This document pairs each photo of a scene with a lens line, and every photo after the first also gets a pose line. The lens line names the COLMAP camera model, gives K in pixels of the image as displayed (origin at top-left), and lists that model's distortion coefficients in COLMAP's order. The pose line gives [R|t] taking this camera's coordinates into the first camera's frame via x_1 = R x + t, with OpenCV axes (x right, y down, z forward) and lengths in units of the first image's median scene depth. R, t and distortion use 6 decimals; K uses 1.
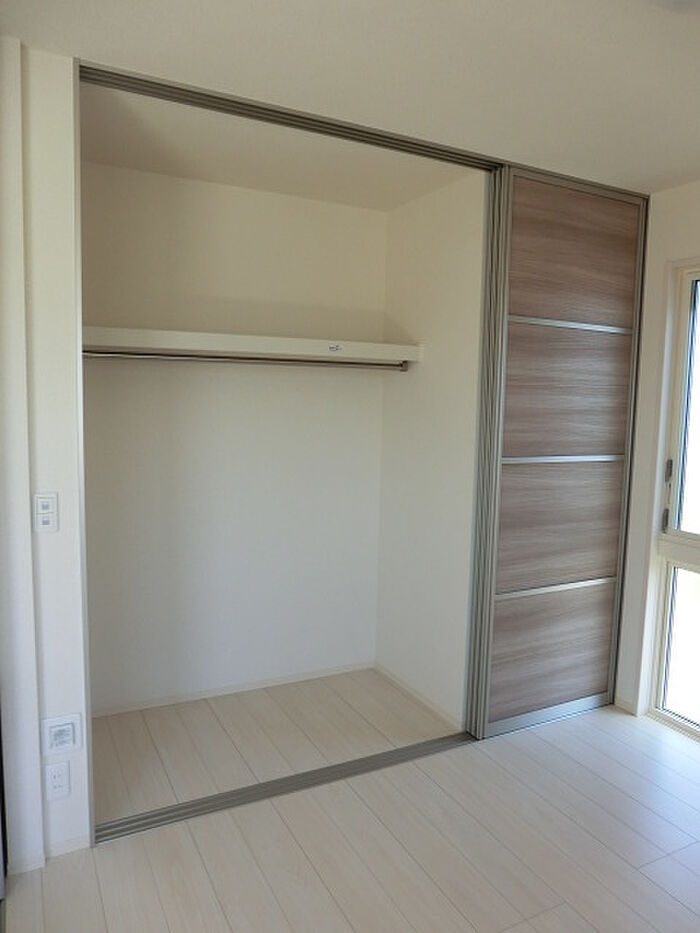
lens RADIAL K [[695.1, 0, 350.0], [0, 695.1, 466.5], [0, 0, 1]] dist [-0.081239, 0.064498]
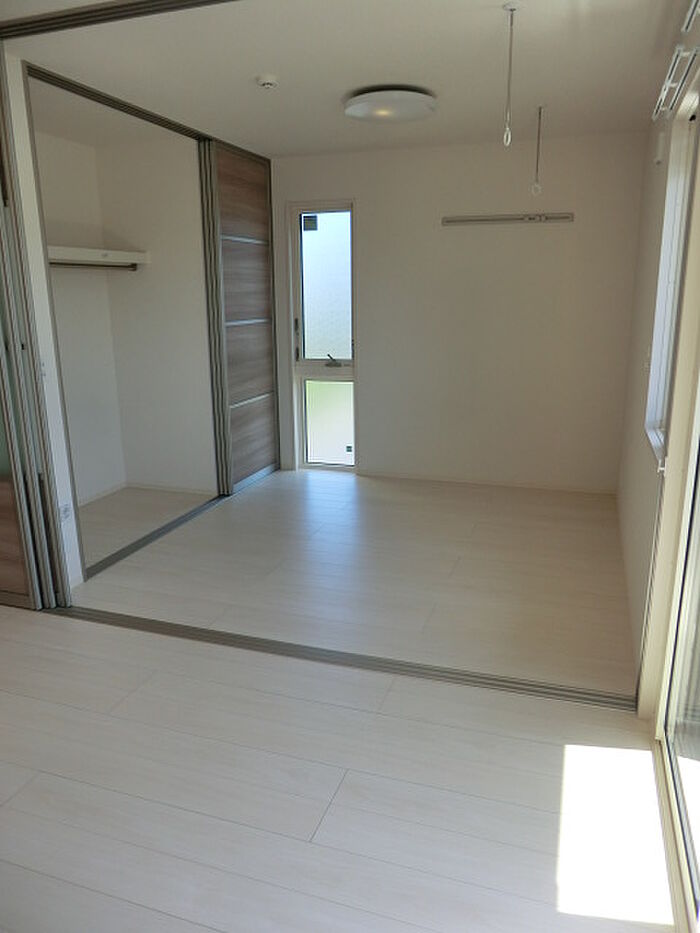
lens RADIAL K [[695.1, 0, 350.0], [0, 695.1, 466.5], [0, 0, 1]] dist [-0.081239, 0.064498]
pose [[0.730701, -0.199793, 0.652808, -0.652775], [0.100453, 0.977276, 0.186658, 0.042194], [-0.675267, -0.070815, 0.734166, -0.408816]]
